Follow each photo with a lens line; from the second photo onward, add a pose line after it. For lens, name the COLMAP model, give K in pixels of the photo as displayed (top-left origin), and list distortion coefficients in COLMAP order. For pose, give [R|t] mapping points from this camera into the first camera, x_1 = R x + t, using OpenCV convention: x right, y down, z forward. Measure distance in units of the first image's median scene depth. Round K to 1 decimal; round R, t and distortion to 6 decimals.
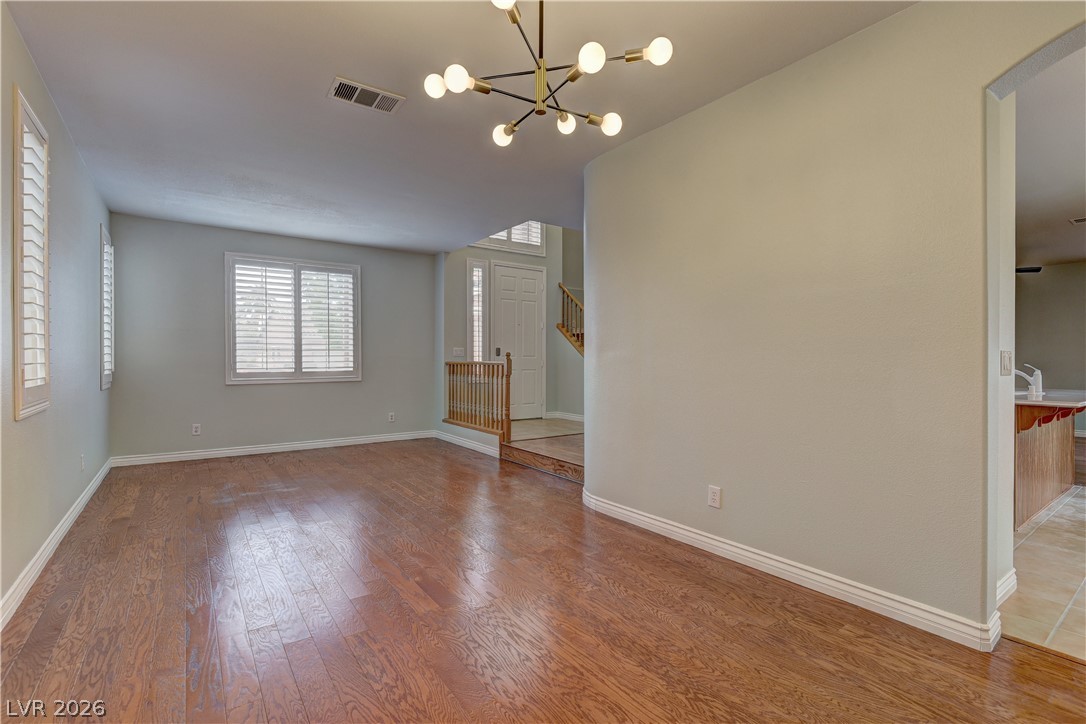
lens RADIAL K [[497.1, 0, 543.0], [0, 497.1, 357.4], [0, 0, 1]] dist [0.002692, -0.006241]
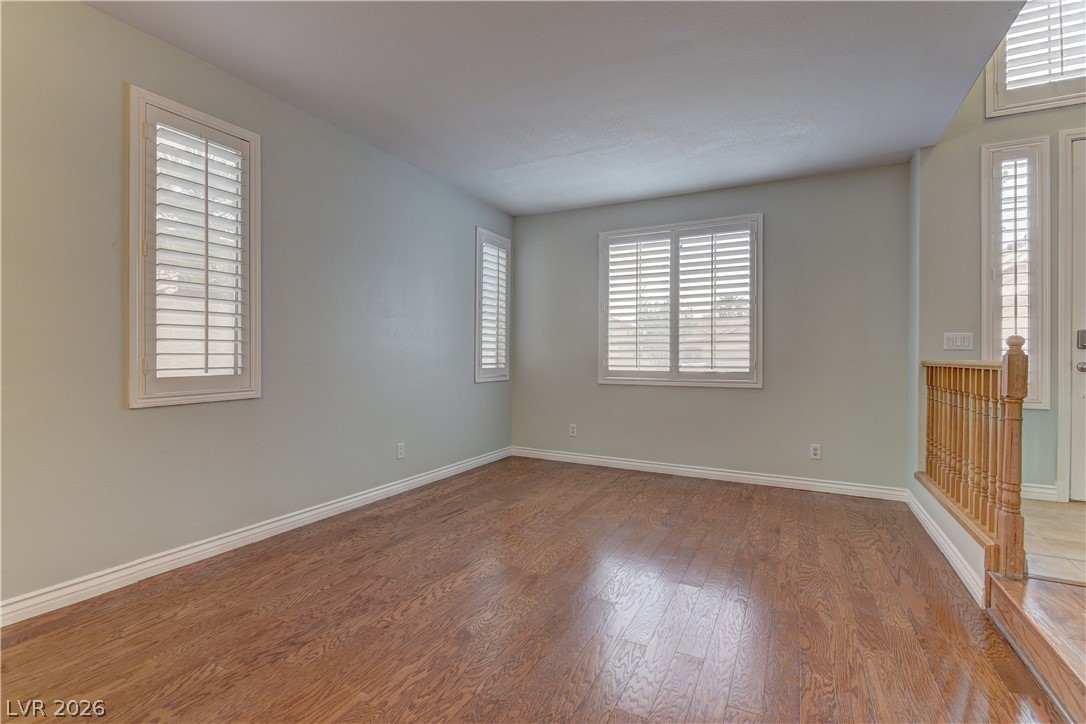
lens RADIAL K [[497.1, 0, 542.4], [0, 497.1, 354.7], [0, 0, 1]] dist [0.002692, -0.006241]
pose [[0.454725, 0.000445, -0.890632, 0.088015], [-0.003650, 0.999992, -0.001364, 0.004611], [0.890625, 0.003871, 0.454723, 0.454768]]
